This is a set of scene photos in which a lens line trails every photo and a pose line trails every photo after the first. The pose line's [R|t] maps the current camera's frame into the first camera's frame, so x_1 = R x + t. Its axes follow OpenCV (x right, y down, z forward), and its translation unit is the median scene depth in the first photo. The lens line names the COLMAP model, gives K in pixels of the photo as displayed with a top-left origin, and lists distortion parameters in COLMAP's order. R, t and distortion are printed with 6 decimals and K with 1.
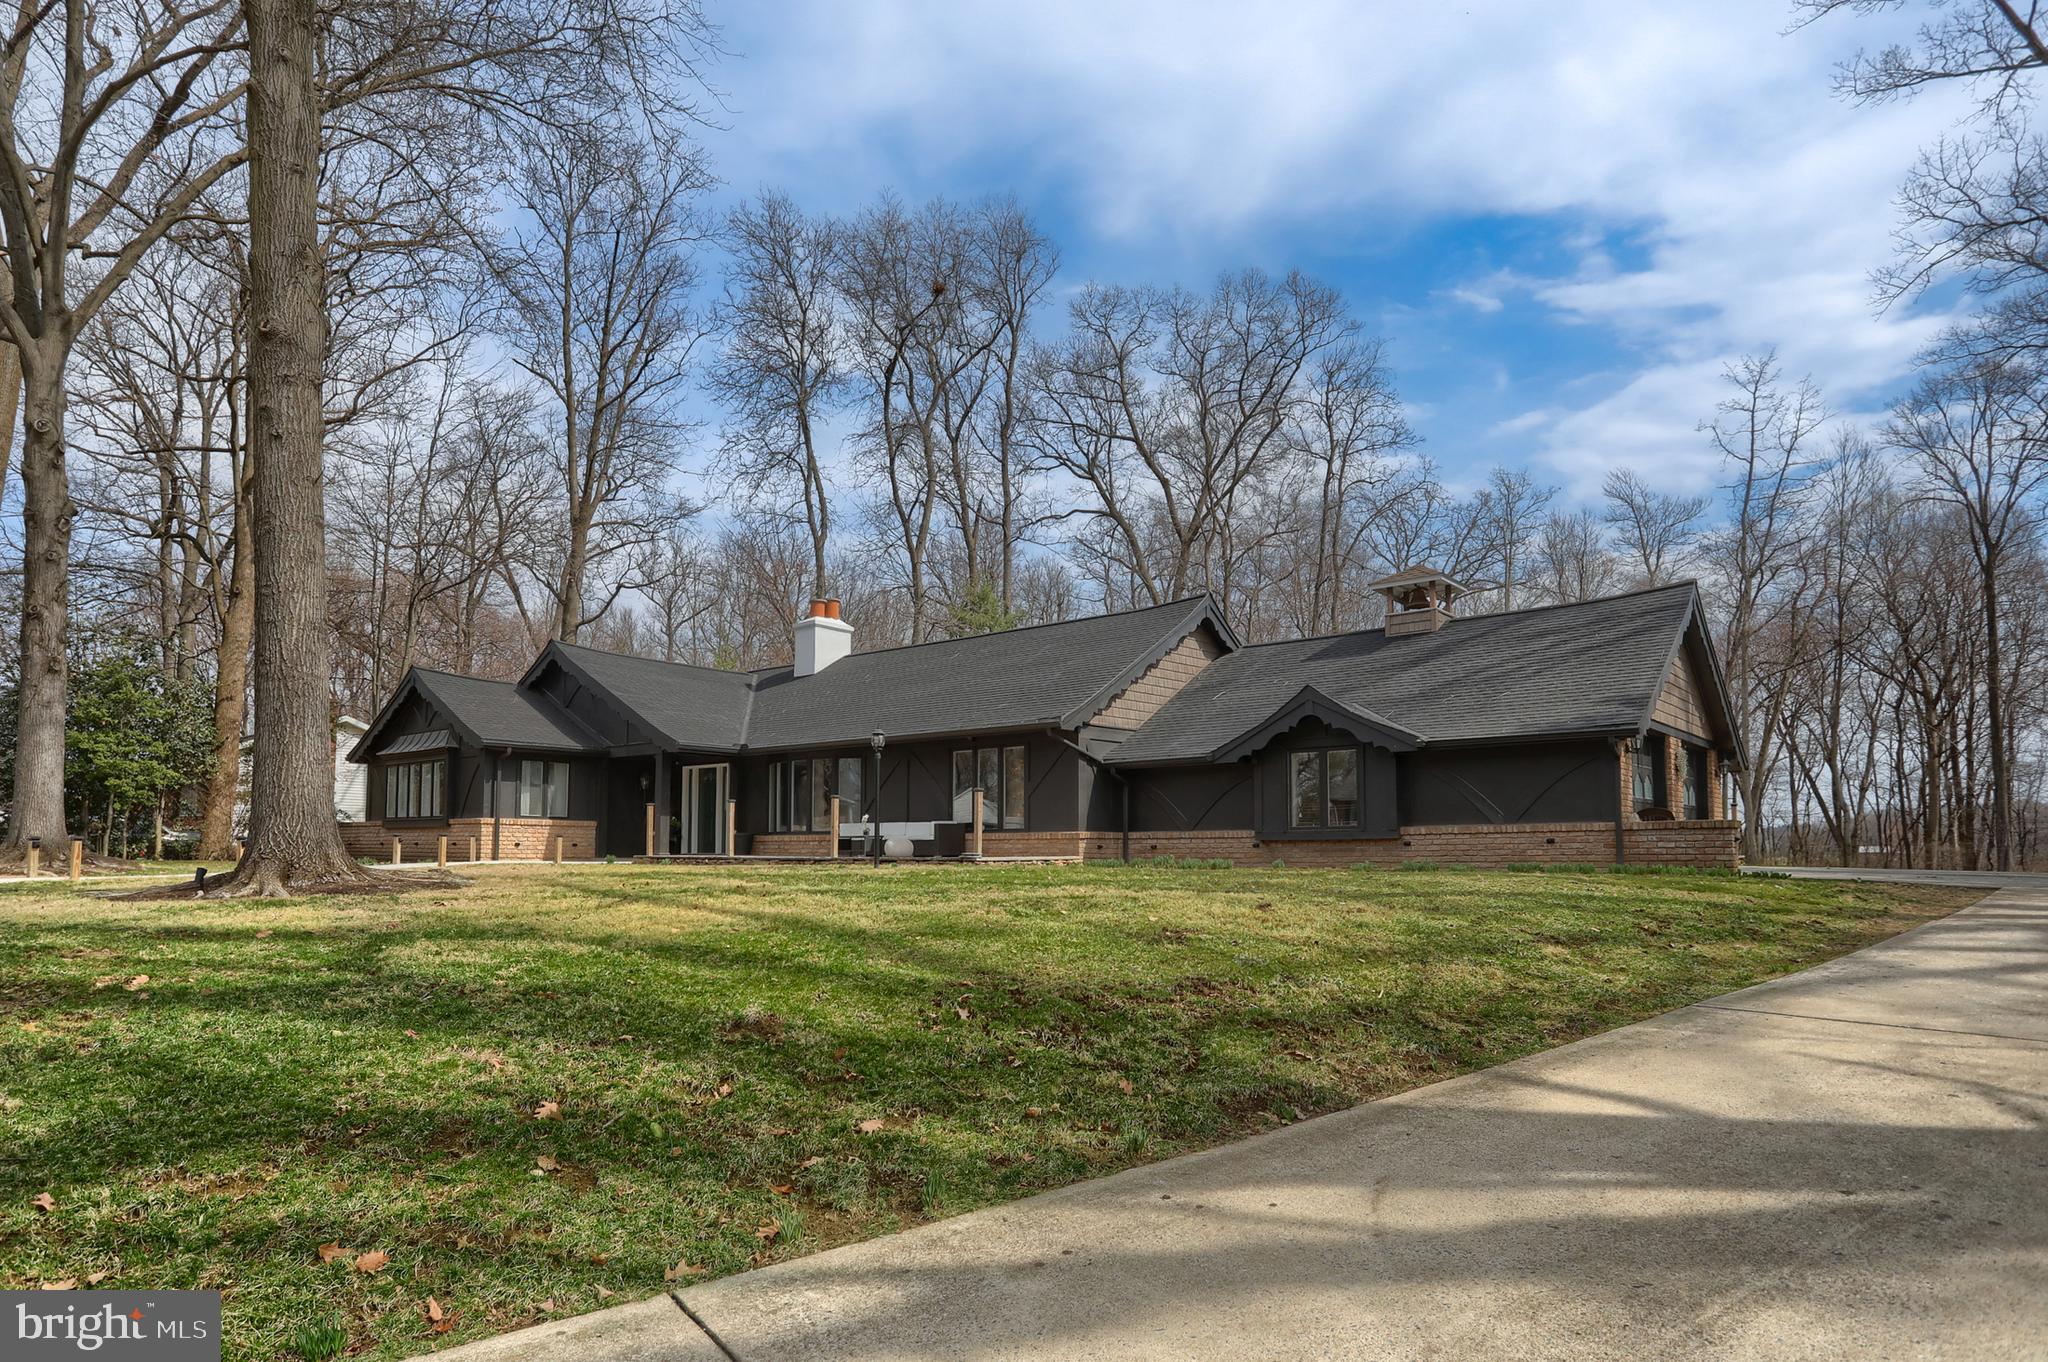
lens RADIAL K [[1140.0, 0, 994.7], [0, 1140.0, 764.7], [0, 0, 1]] dist [-0.017141, -0.000201]
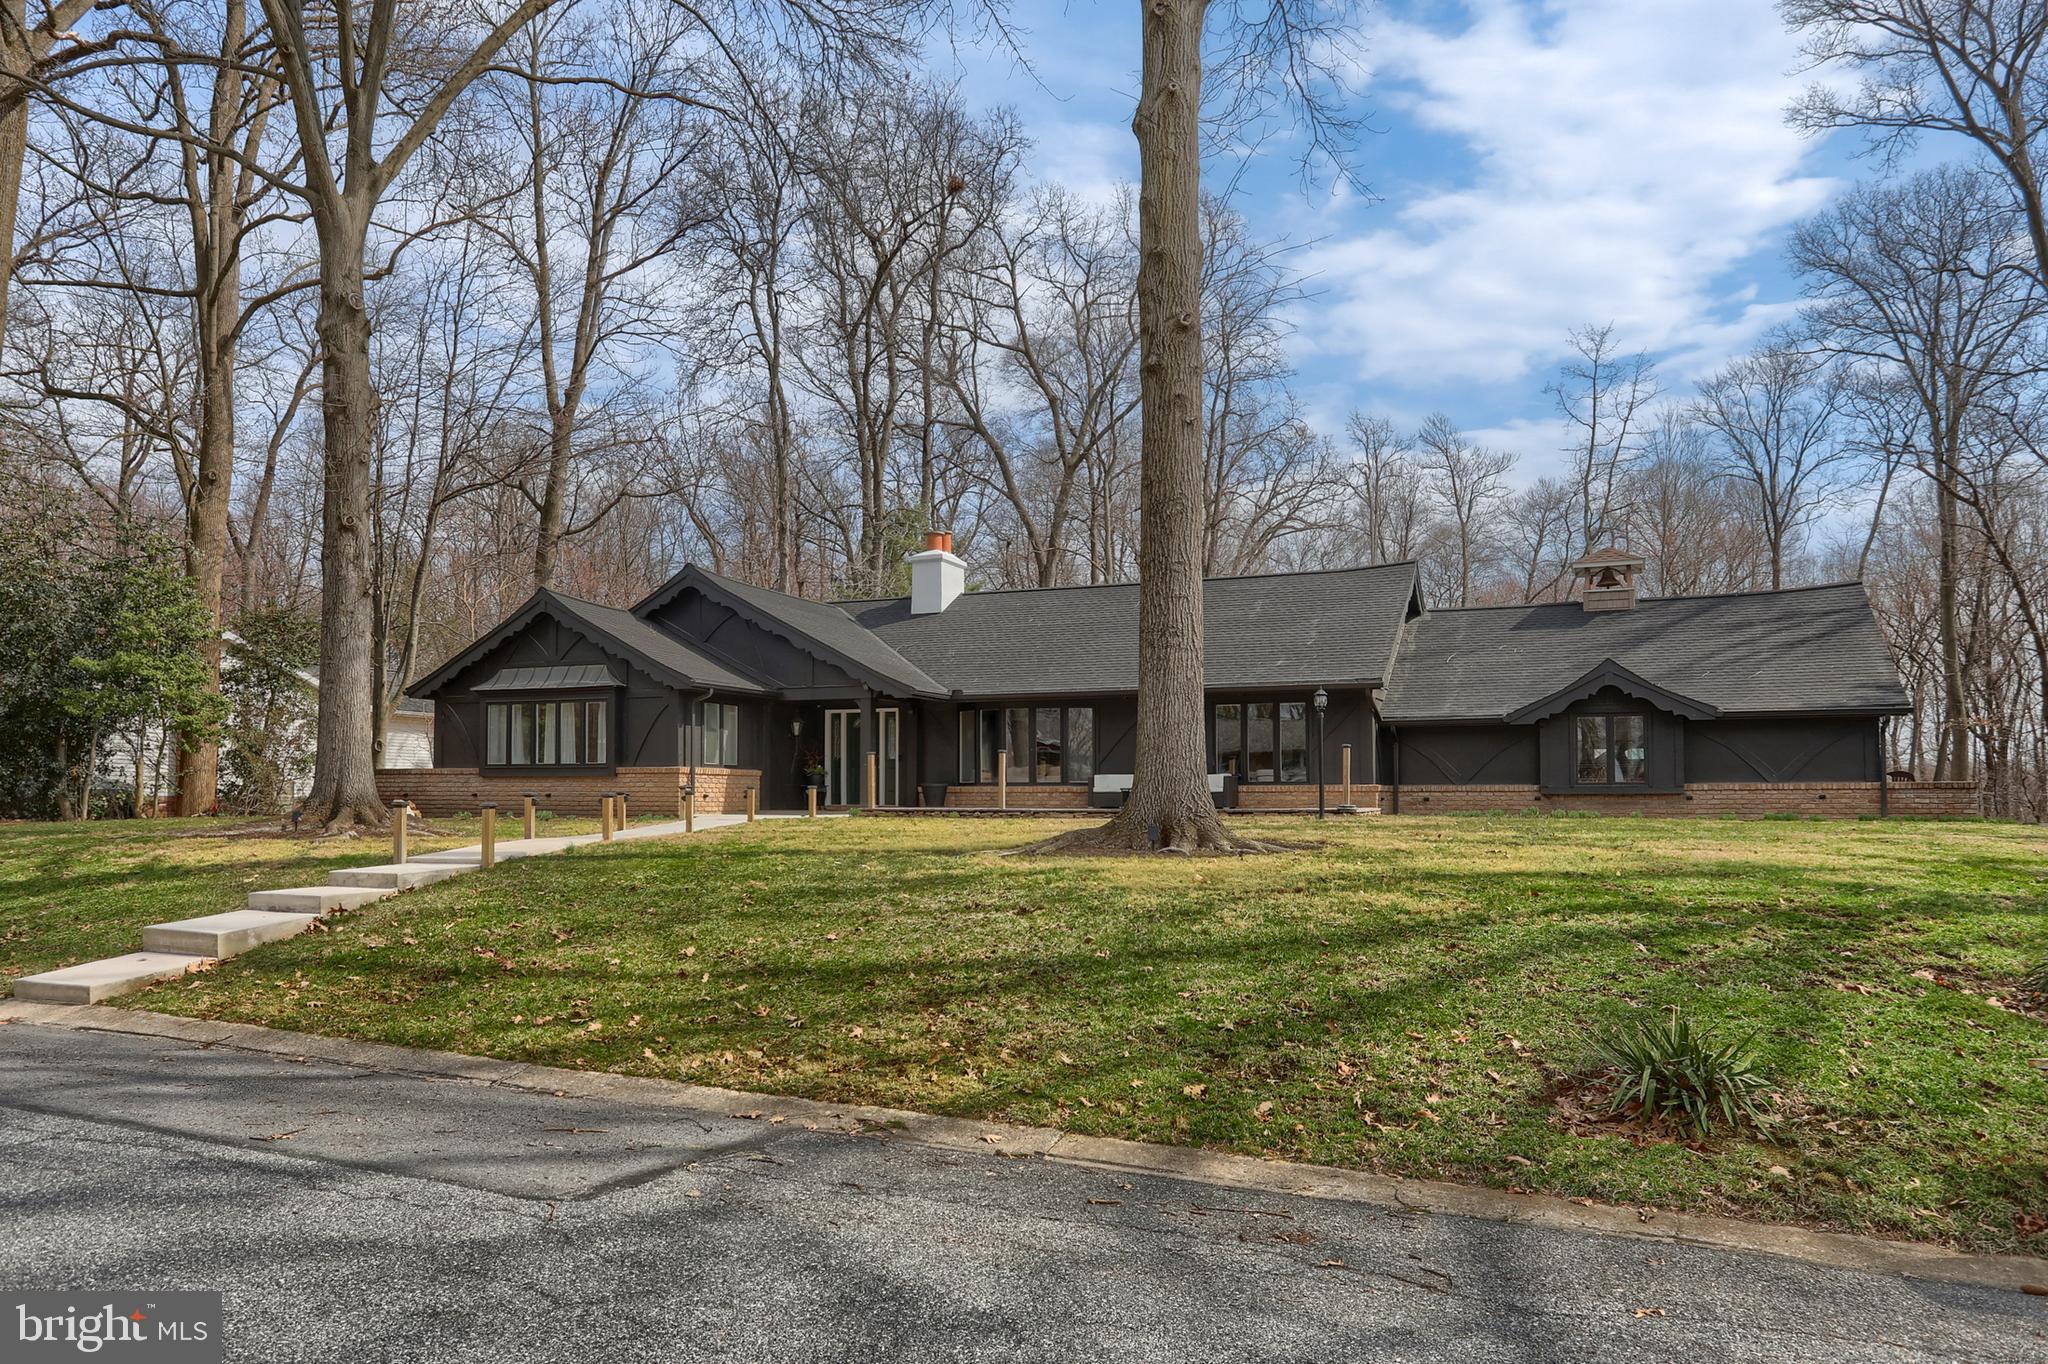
lens RADIAL K [[1330.0, 0, 1022.9], [0, 1330.0, 718.1], [0, 0, 1]] dist [-0.005132, -0.000363]
pose [[0.957312, 0.017274, 0.288539, -0.498401], [-0.021943, 0.999675, 0.012957, -0.010940], [-0.288221, -0.018735, 0.957380, -0.077655]]
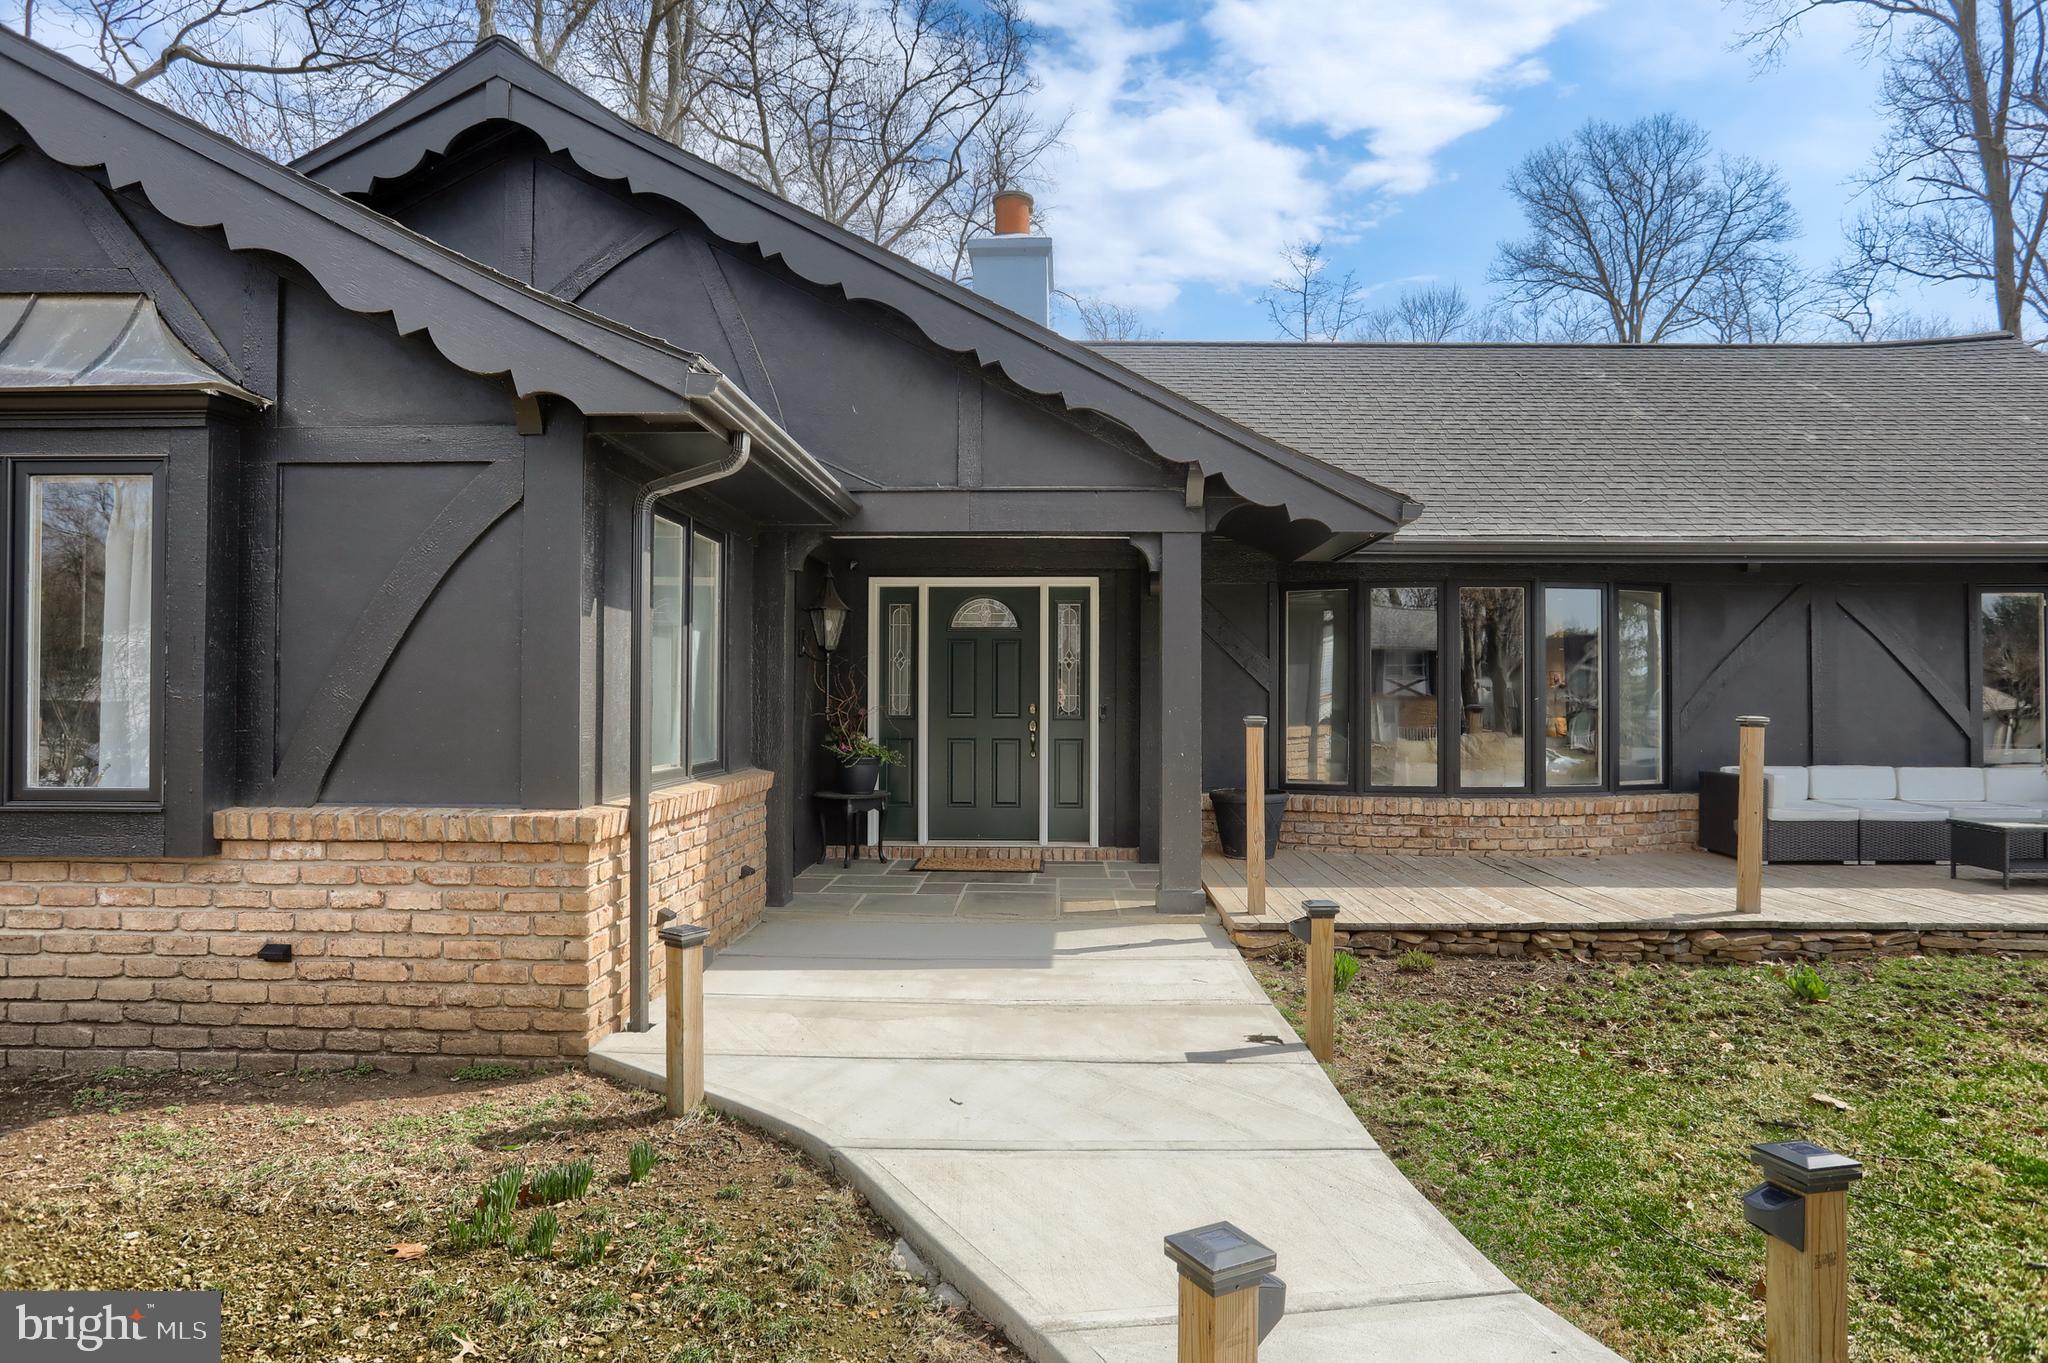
lens RADIAL K [[1150.9, 0, 1037.1], [0, 1150.9, 649.2], [0, 0, 1]] dist [-0.042709, -0.000008]
pose [[0.777836, 0.022286, 0.628072, -0.513424], [-0.047402, 0.998605, 0.023271, 0.013964], [-0.626677, -0.047873, 0.777807, 0.824321]]
